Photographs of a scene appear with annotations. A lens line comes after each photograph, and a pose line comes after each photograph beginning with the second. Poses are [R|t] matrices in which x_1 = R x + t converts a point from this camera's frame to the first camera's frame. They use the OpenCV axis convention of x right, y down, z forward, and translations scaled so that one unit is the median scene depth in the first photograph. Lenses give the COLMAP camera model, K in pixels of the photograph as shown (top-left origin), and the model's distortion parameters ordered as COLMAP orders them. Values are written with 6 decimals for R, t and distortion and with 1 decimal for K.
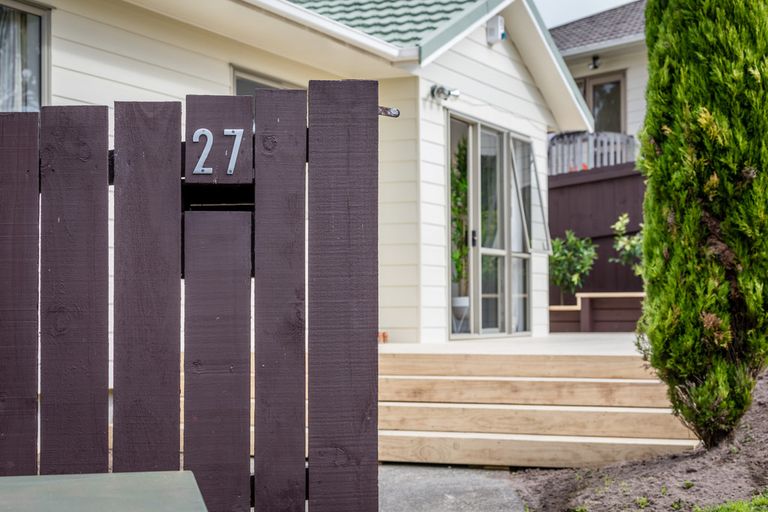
lens RADIAL K [[1485.3, 0, 383.5], [0, 1485.3, 257.2], [0, 0, 1]] dist [-0.040788, 0.000000]
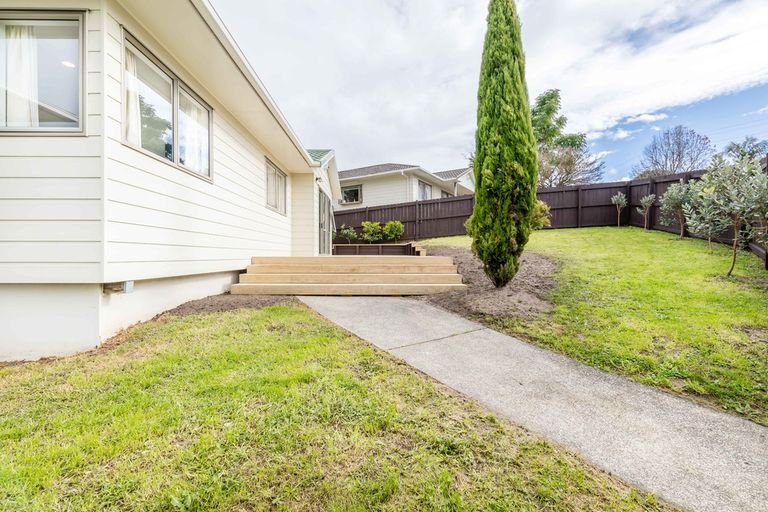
lens RADIAL K [[327.3, 0, 385.5], [0, 327.3, 250.9], [0, 0, 1]] dist [0.000827, -0.000029]
pose [[0.914660, 0.004392, 0.404201, -0.240334], [-0.016401, 0.999521, 0.026252, 0.049523], [-0.403892, -0.030641, 0.914294, 0.537803]]
